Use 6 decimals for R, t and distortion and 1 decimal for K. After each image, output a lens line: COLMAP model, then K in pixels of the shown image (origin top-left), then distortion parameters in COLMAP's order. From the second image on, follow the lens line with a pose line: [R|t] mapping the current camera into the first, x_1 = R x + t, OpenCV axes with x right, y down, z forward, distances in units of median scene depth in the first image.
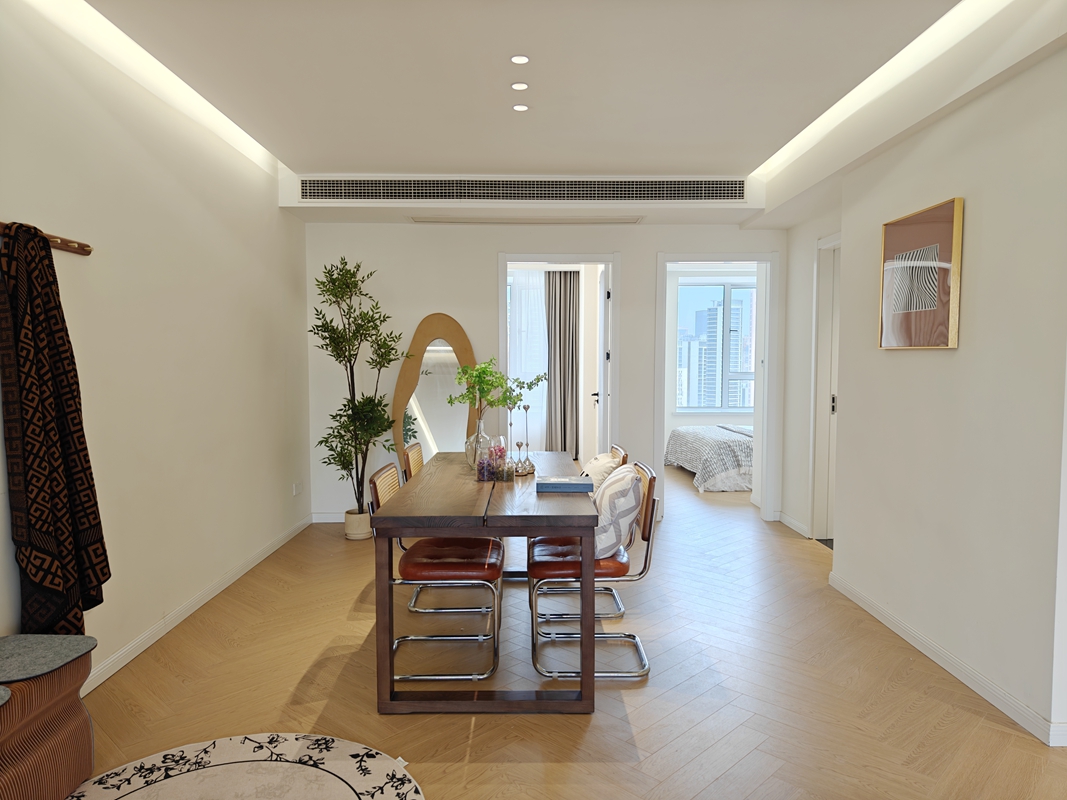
lens RADIAL K [[722.7, 0, 535.7], [0, 722.7, 402.2], [0, 0, 1]] dist [0.020719, -0.007591]
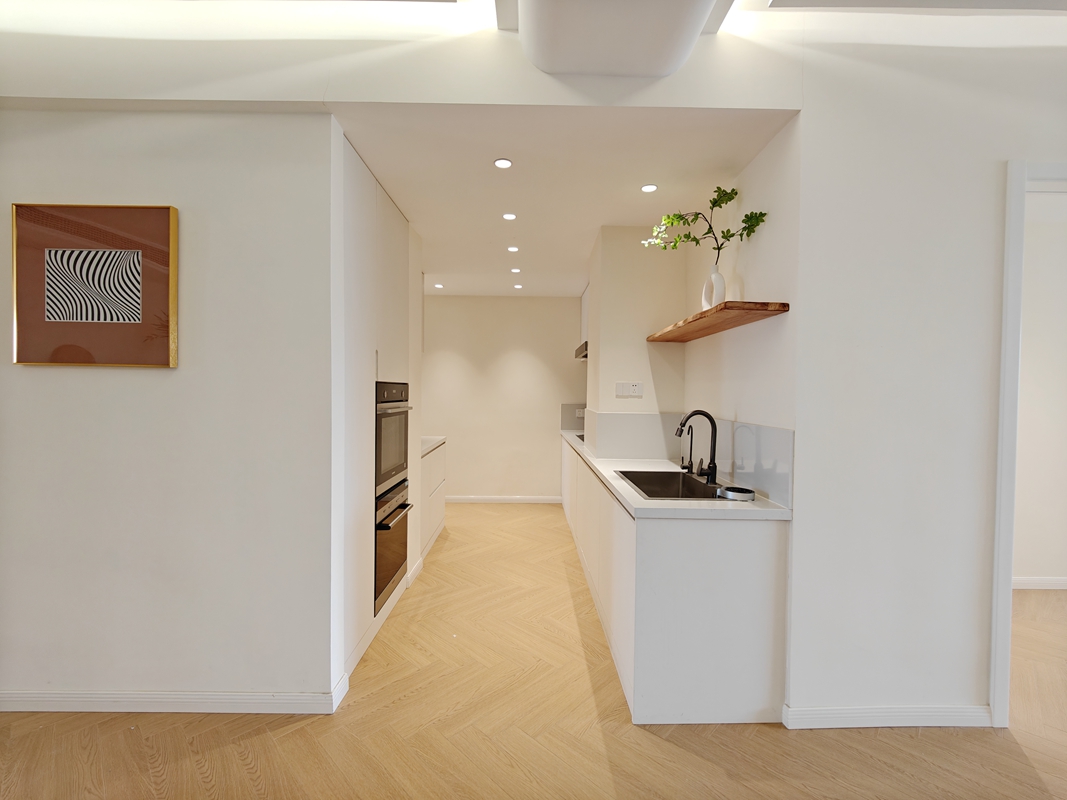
lens RADIAL K [[464.5, 0, 535.4], [0, 464.5, 400.3], [0, 0, 1]] dist [0.028889, -0.018798]
pose [[0.007784, -0.023362, 0.999697, -0.024674], [0.050597, 0.998456, 0.022939, -0.022825], [-0.998689, 0.050403, 0.008954, 0.541411]]
